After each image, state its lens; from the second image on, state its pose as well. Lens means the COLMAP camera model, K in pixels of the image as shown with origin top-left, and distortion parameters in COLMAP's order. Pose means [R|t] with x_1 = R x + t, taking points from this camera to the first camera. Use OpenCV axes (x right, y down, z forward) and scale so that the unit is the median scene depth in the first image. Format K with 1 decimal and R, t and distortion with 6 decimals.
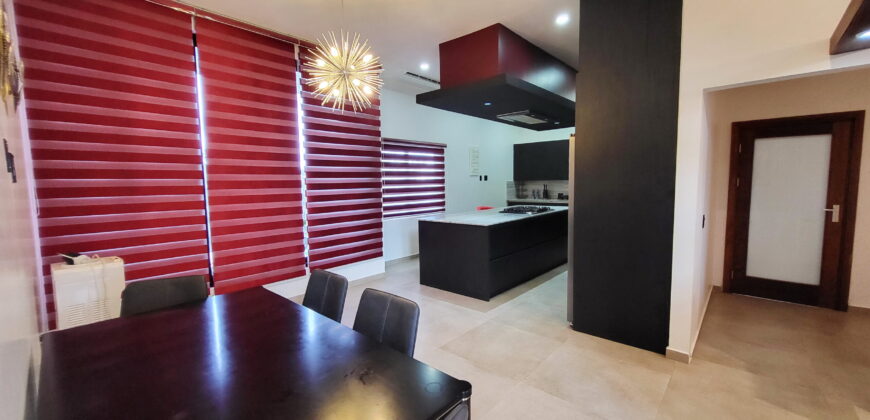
lens RADIAL K [[348.0, 0, 435.0], [0, 348.0, 210.0], [0, 0, 1]] dist [-0.000731, 0.000072]
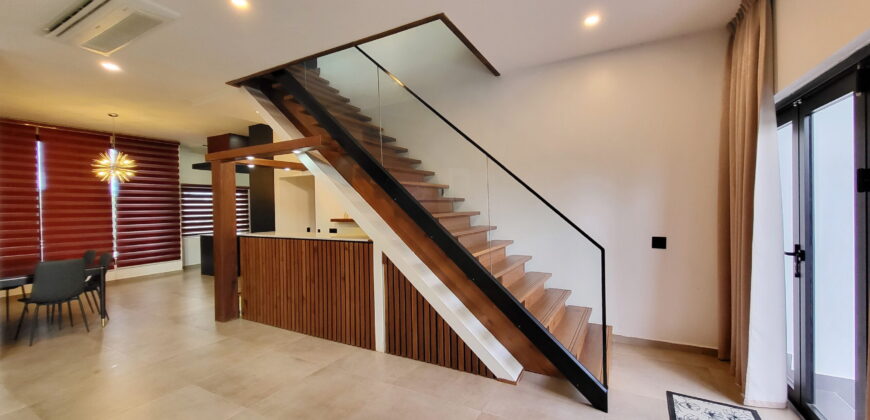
lens RADIAL K [[360.7, 0, 435.0], [0, 360.7, 210.0], [0, 0, 1]] dist [0.022110, 0.000200]
pose [[0.973401, -0.010275, 0.228878, 0.683467], [0.029470, 0.996310, -0.080605, 0.086897], [-0.227205, 0.085206, 0.970112, -1.021279]]
